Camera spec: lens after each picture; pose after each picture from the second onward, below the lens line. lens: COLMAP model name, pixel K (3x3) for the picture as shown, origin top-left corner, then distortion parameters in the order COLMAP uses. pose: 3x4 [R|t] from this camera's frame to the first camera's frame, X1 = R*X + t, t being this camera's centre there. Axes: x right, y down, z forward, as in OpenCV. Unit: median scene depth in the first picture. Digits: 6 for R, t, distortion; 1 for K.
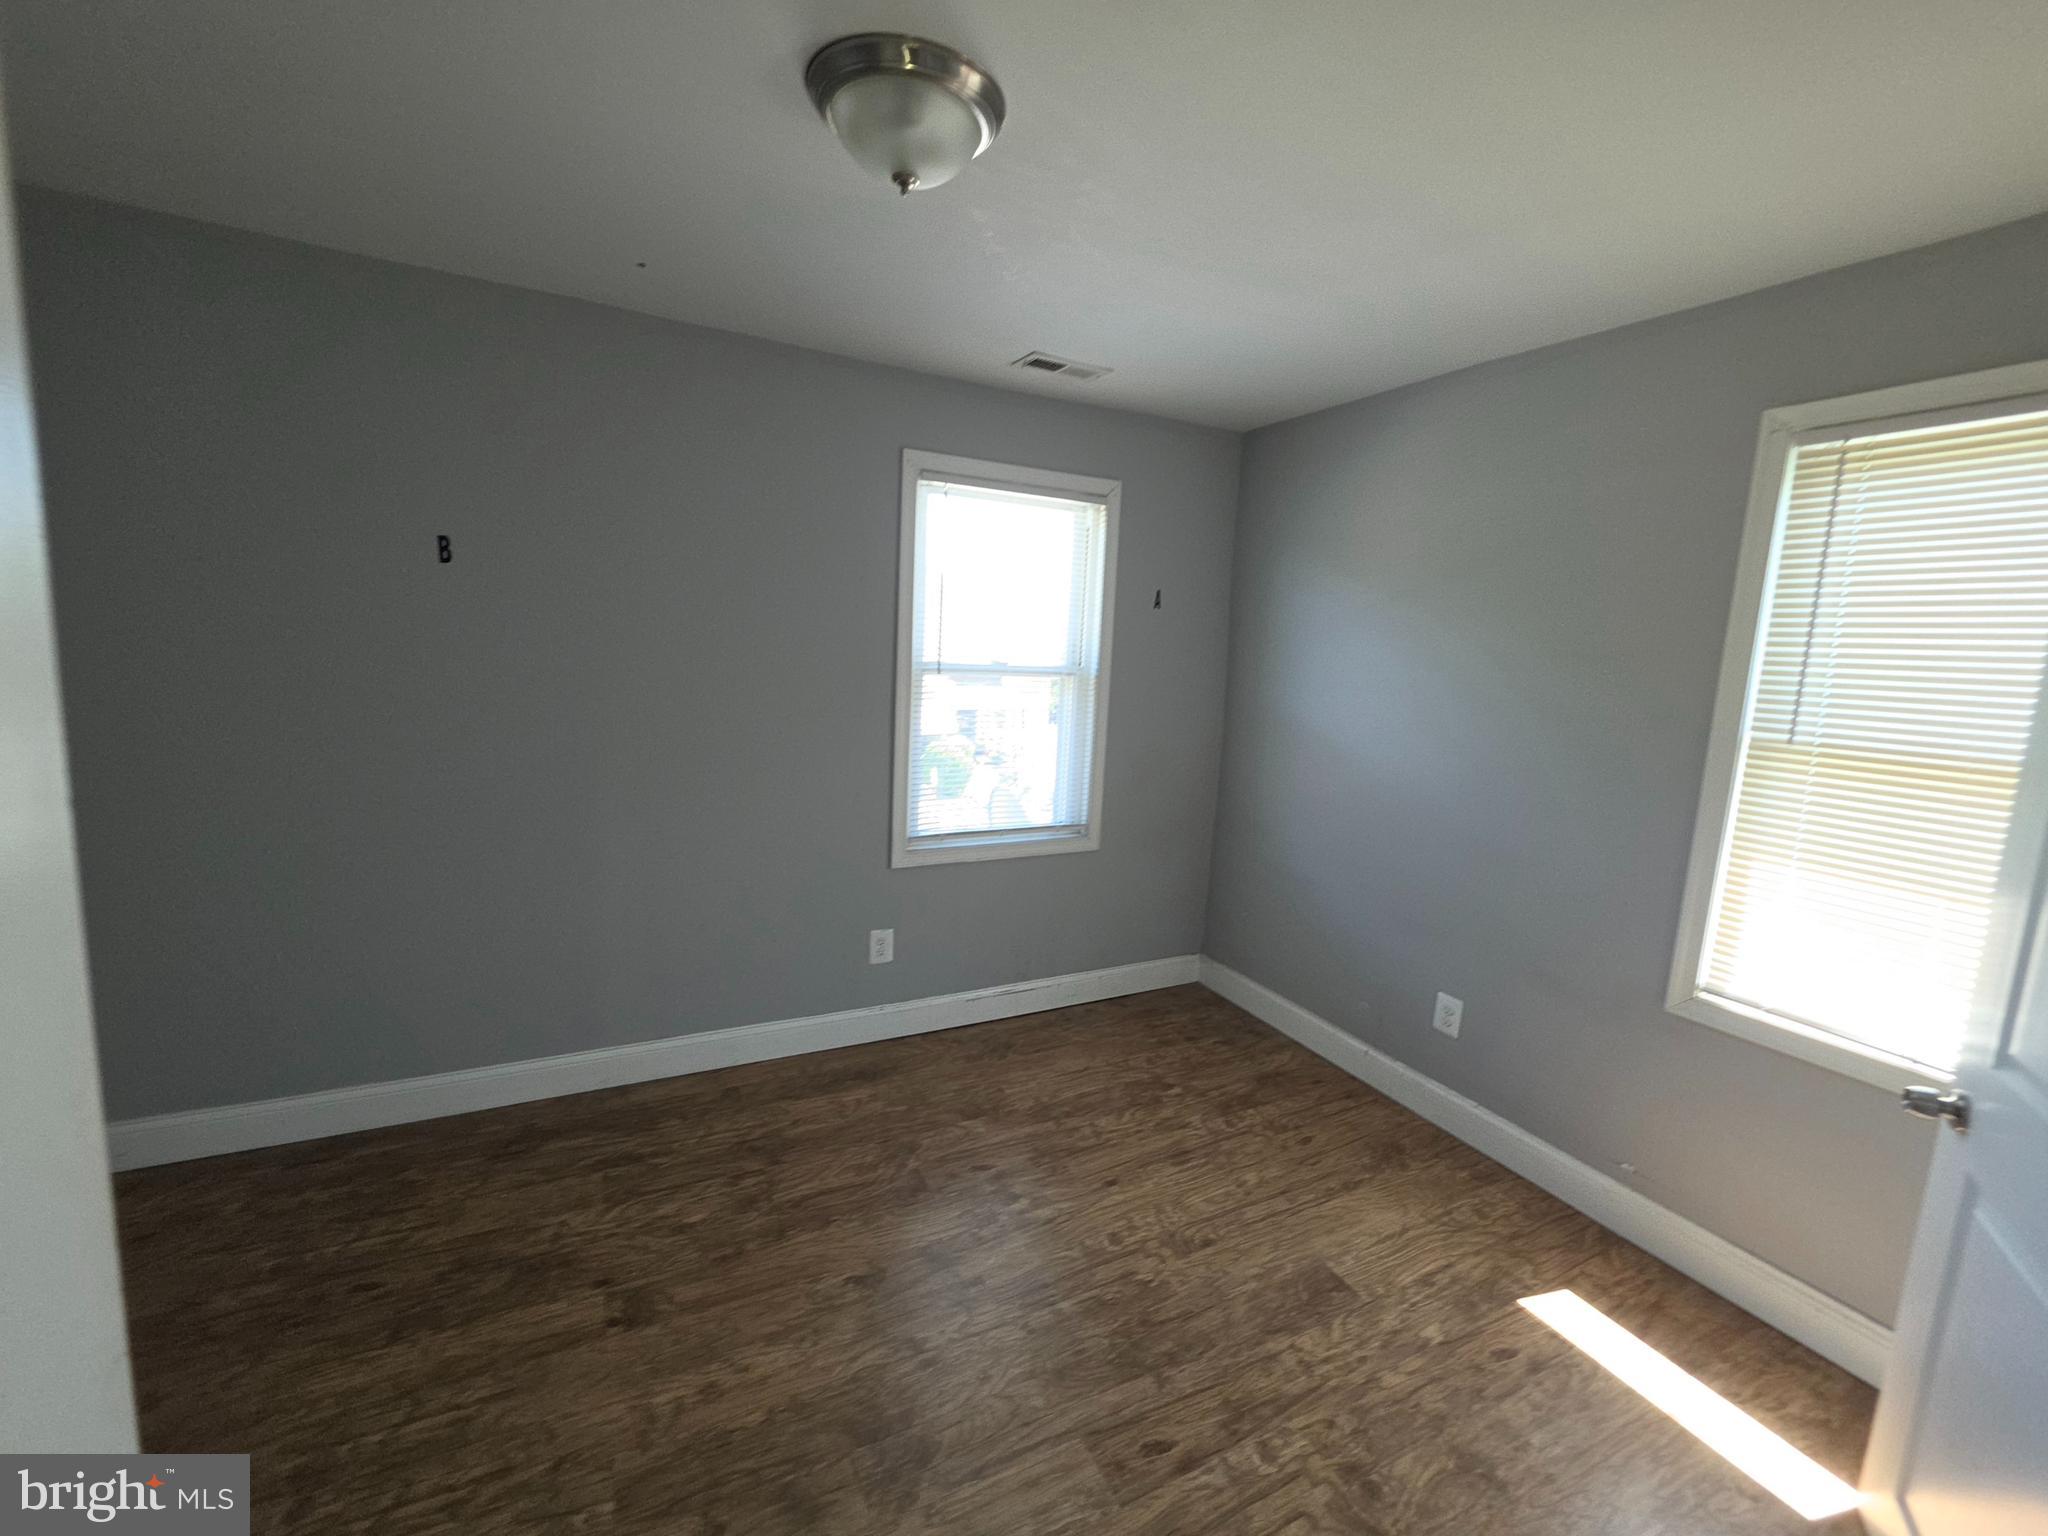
lens RADIAL K [[829.8, 0, 1014.6], [0, 829.8, 767.8], [0, 0, 1]] dist [-0.003494, 0.000880]
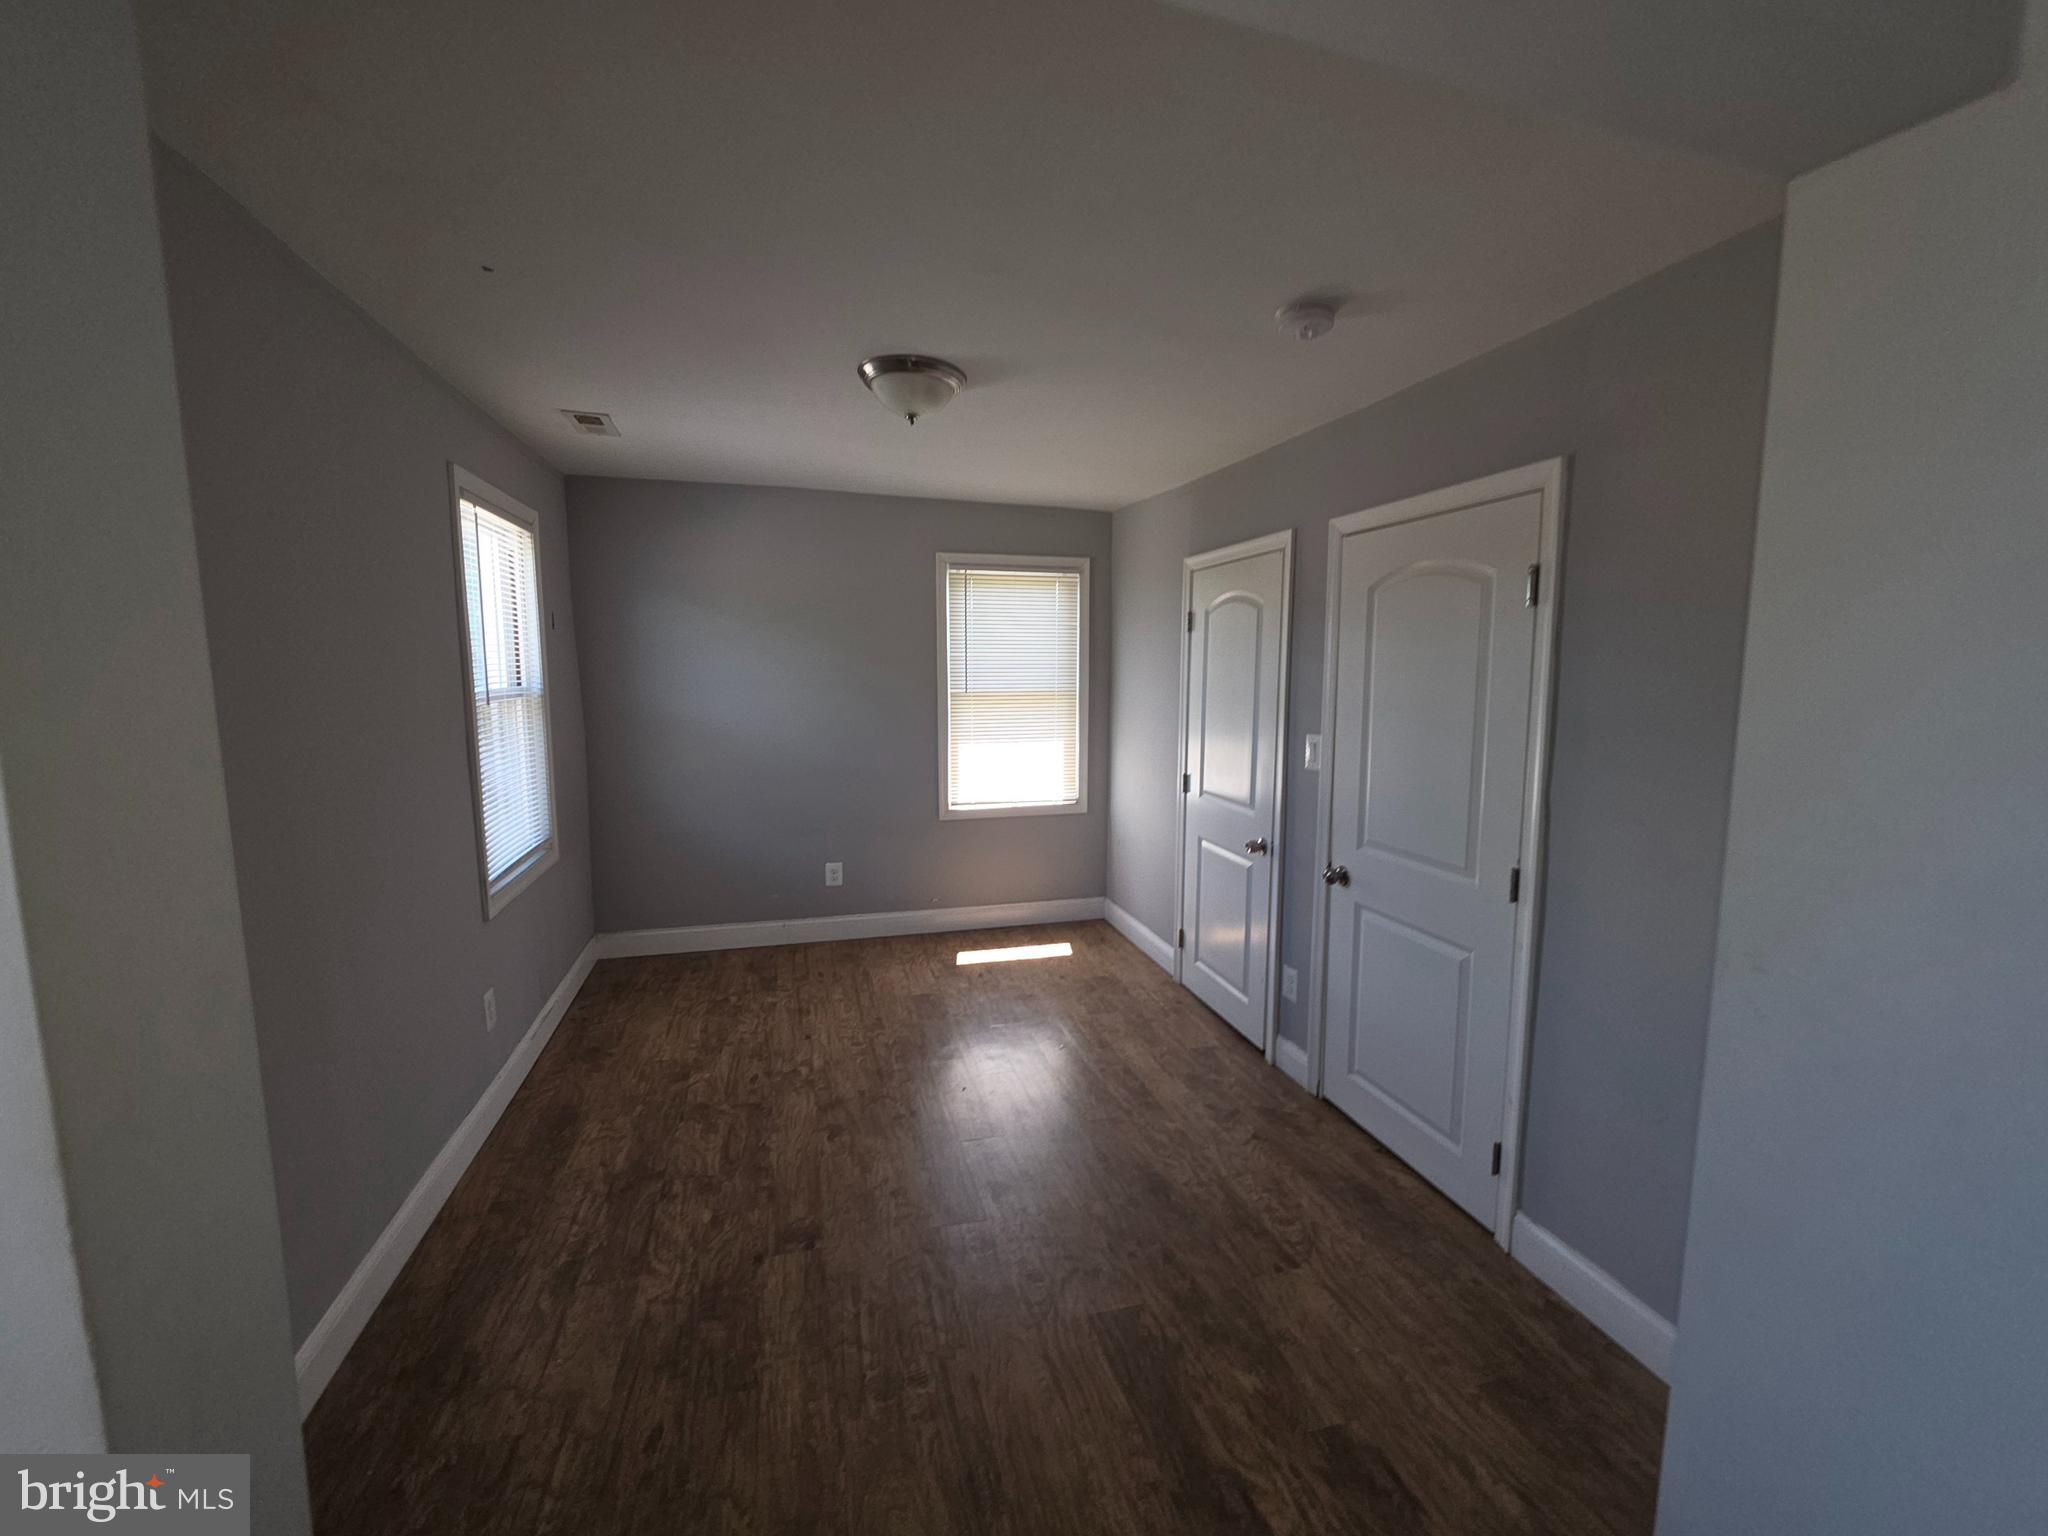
lens RADIAL K [[829.8, 0, 1024.0], [0, 829.8, 774.1], [0, 0, 1]] dist [-0.003494, 0.000880]
pose [[0.188540, -0.174841, 0.966376, -1.198424], [0.155282, 0.976953, 0.146459, -0.105577], [-0.969712, 0.122447, 0.211344, 0.291633]]
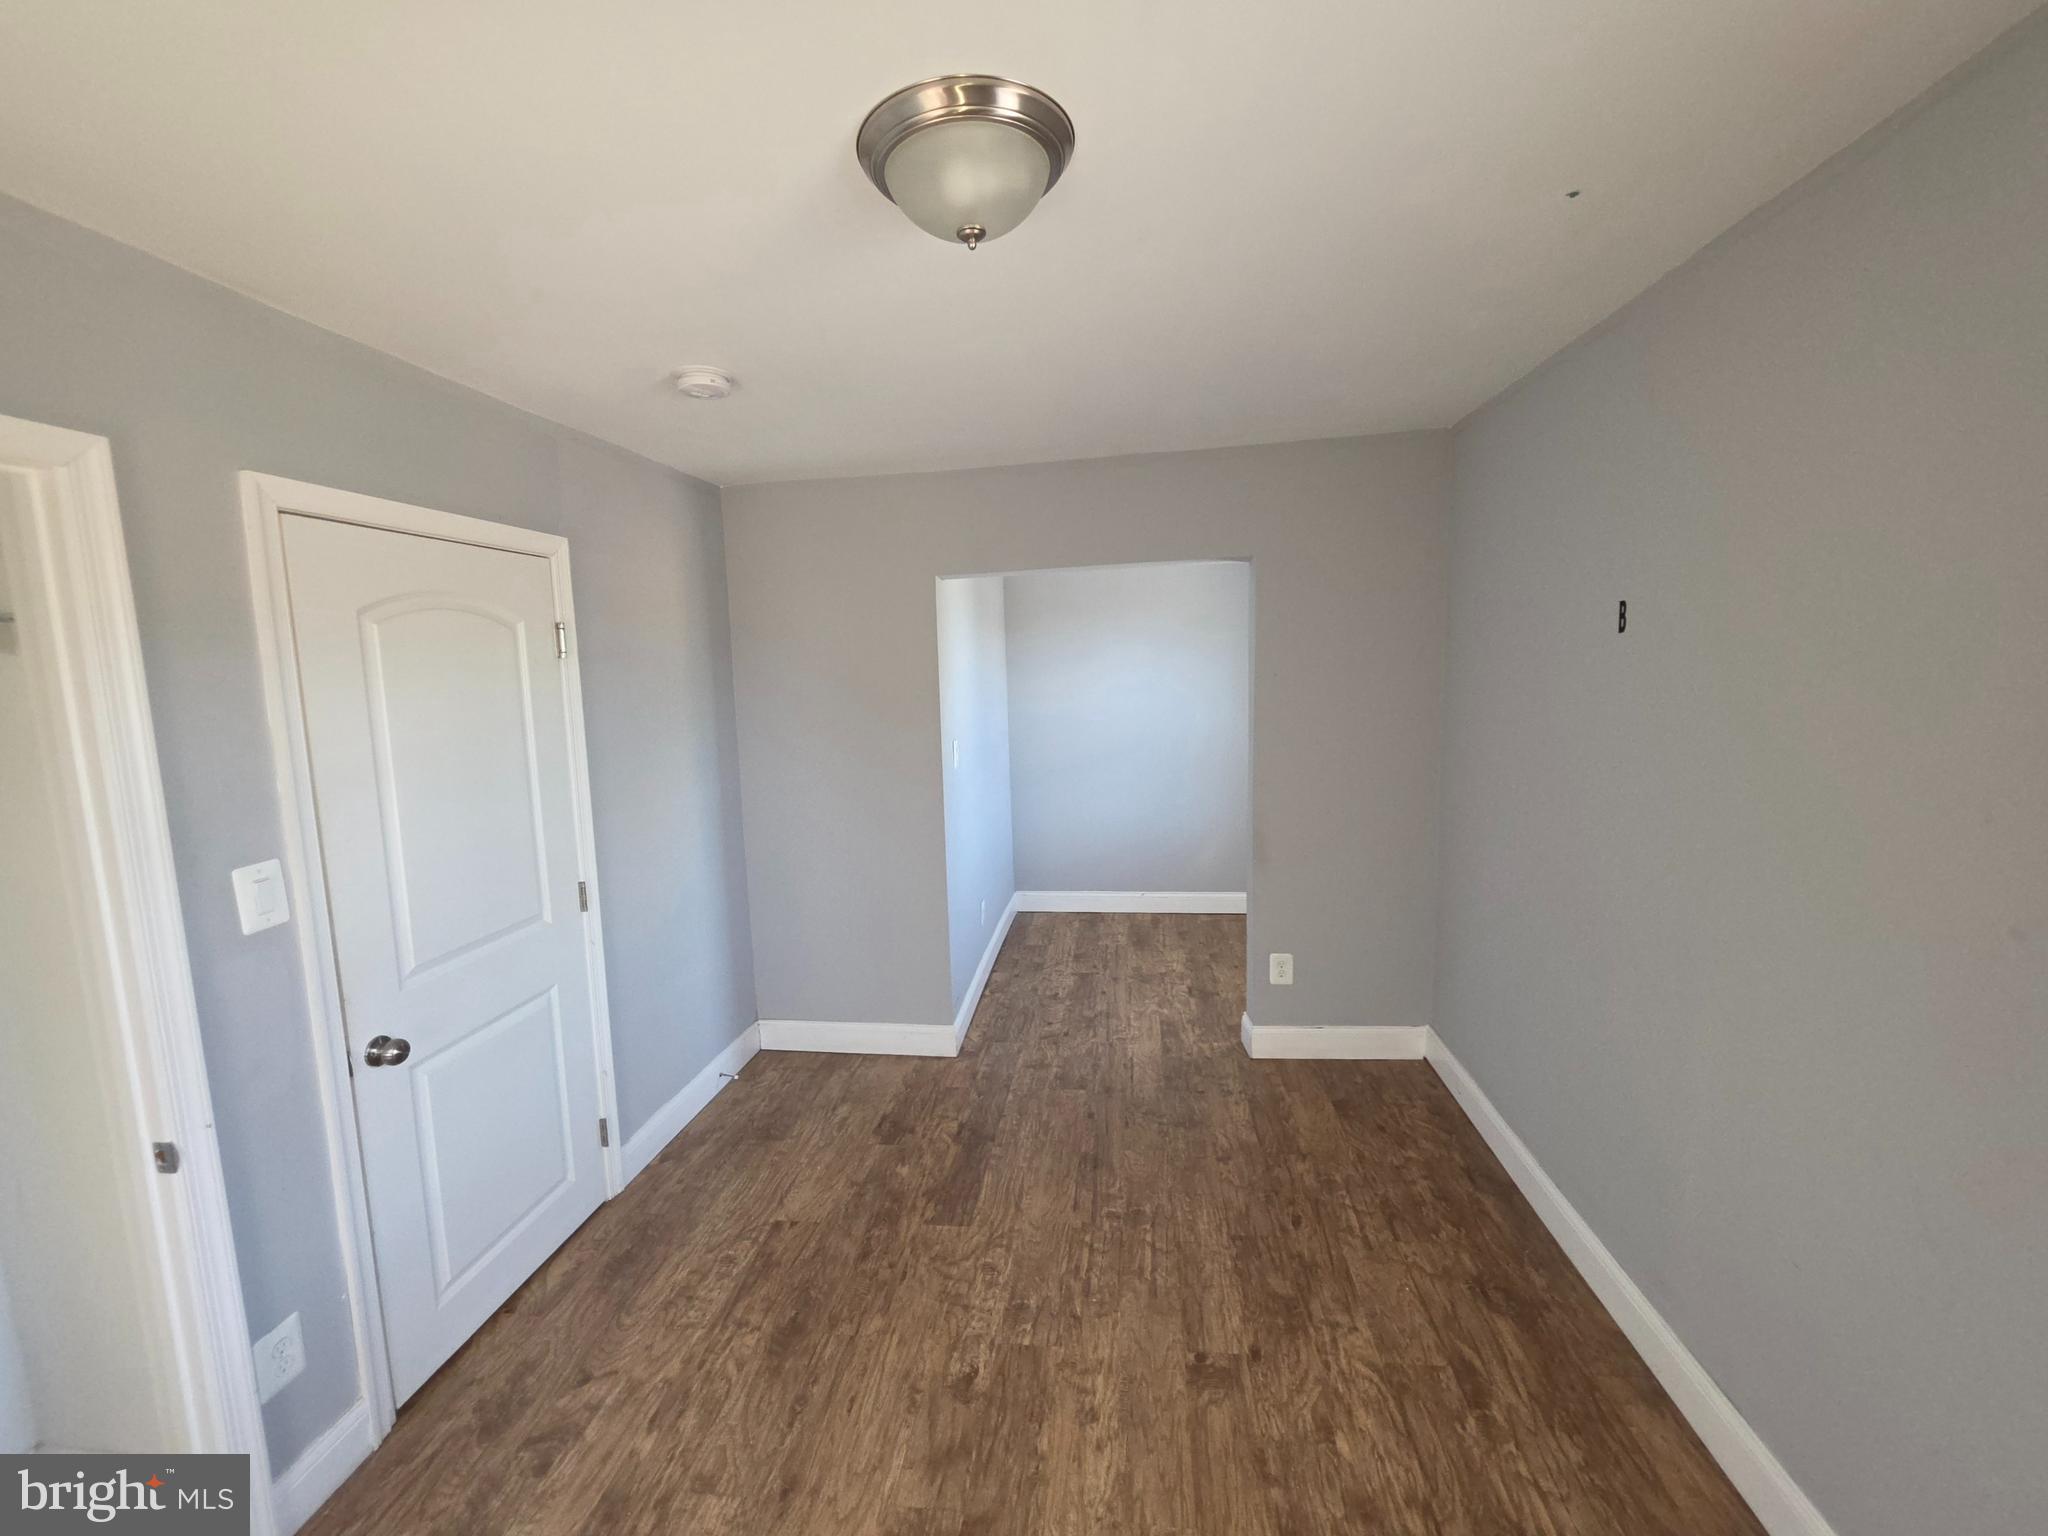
lens RADIAL K [[829.8, 0, 1025.3], [0, 829.8, 782.7], [0, 0, 1]] dist [-0.003494, 0.000880]
pose [[-0.559046, 0.085617, -0.824704, 0.373119], [-0.125026, 0.974576, 0.185928, -0.180646], [0.819656, 0.207052, -0.534129, 1.002911]]
